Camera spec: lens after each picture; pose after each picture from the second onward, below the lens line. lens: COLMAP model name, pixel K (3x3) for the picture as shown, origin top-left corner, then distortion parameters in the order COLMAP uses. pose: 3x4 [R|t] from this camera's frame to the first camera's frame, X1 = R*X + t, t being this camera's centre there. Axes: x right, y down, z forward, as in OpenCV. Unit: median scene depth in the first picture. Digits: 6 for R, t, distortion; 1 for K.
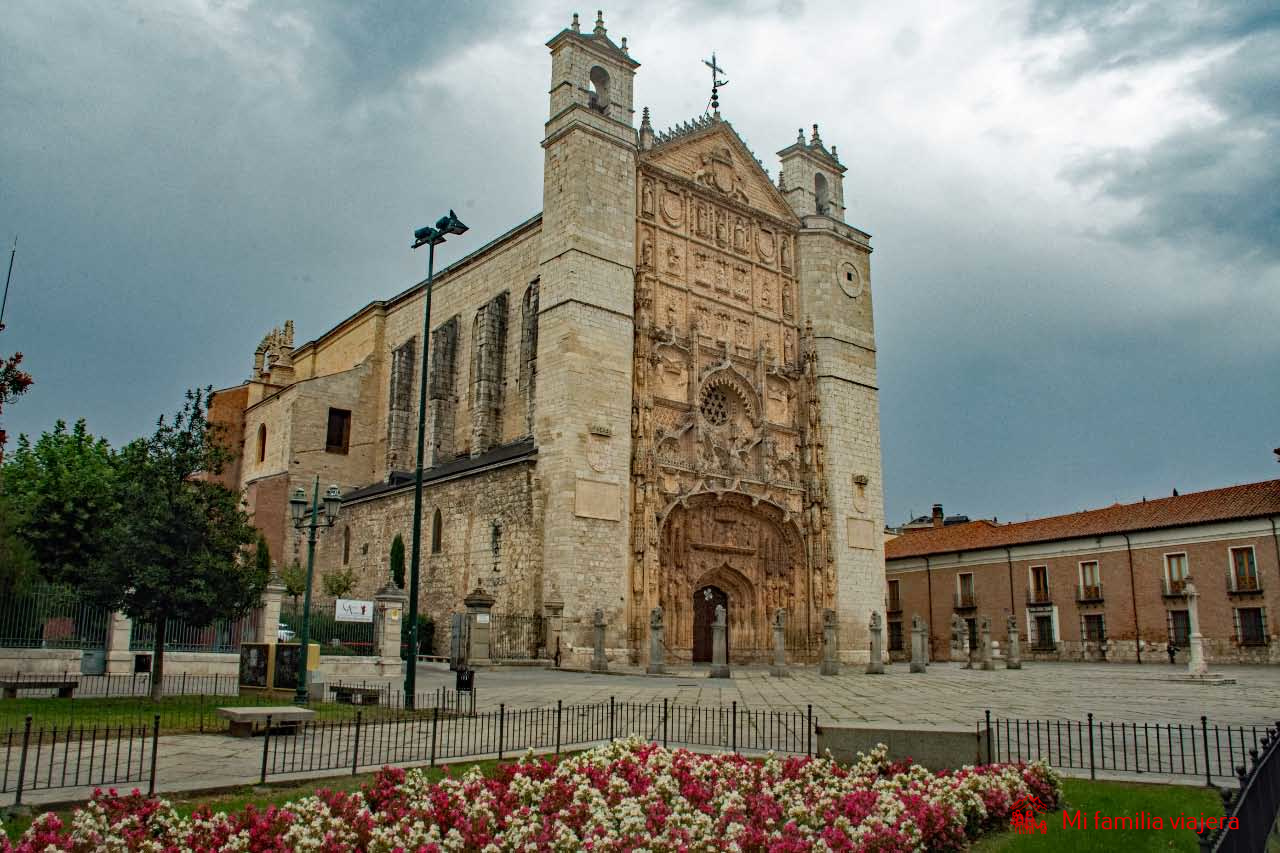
lens RADIAL K [[989.6, 0, 640.0], [0, 989.6, 426.5], [0, 0, 1]] dist [-0.153657, 0.003142]
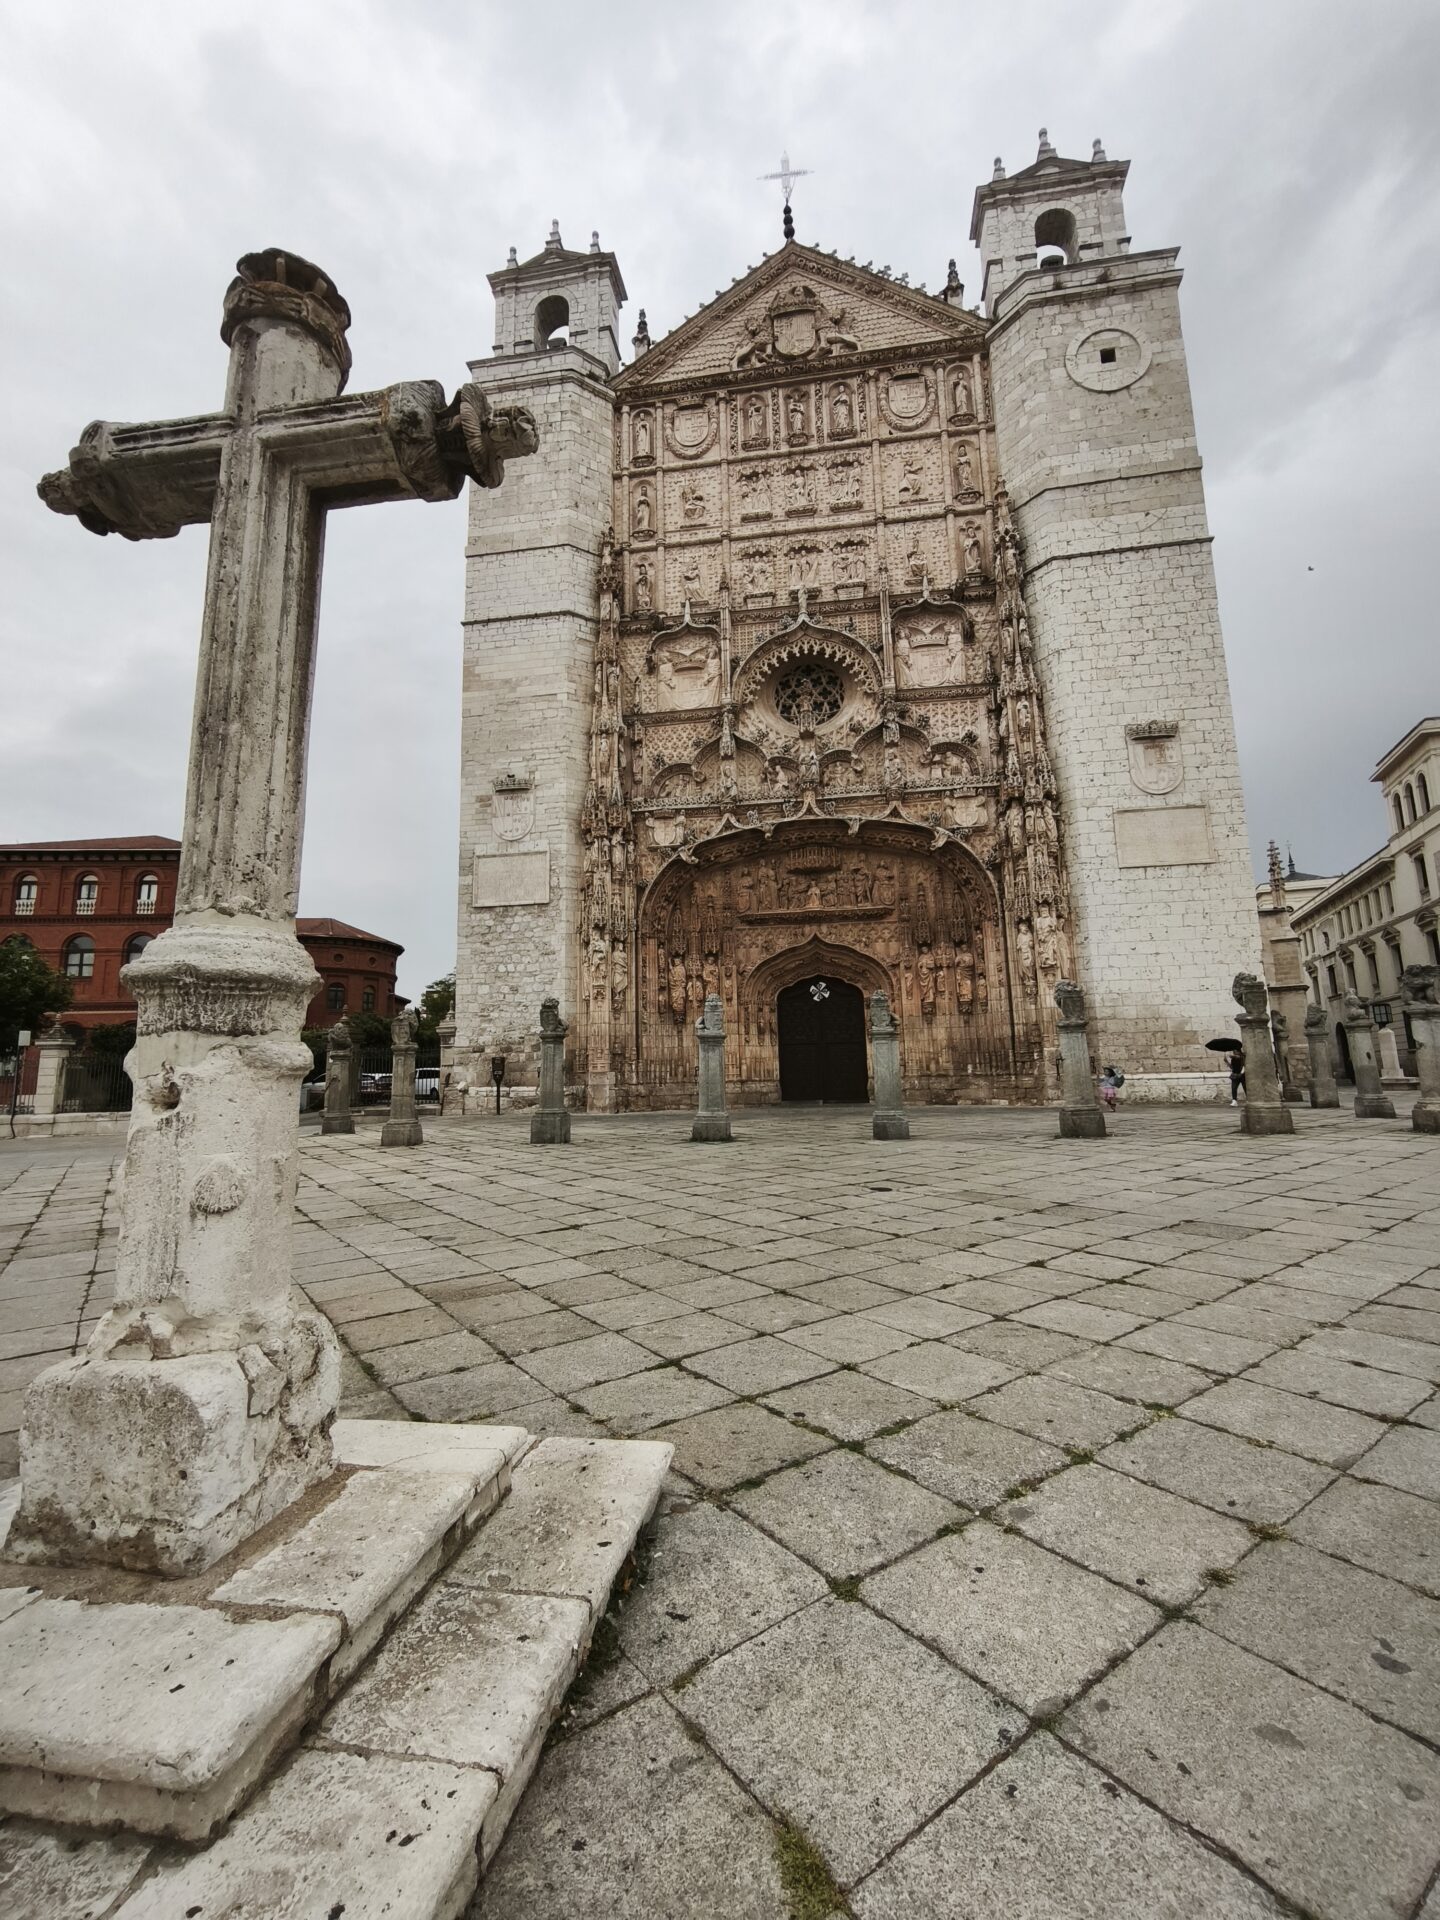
lens RADIAL K [[786.1, 0, 720.0], [0, 786.1, 960.0], [0, 0, 1]] dist [-0.002201, 0.000230]
pose [[0.652758, -0.137373, -0.745007, 0.389344], [0.199258, 0.979928, -0.006105, 0.136218], [0.730892, -0.144463, 0.667029, 0.598411]]
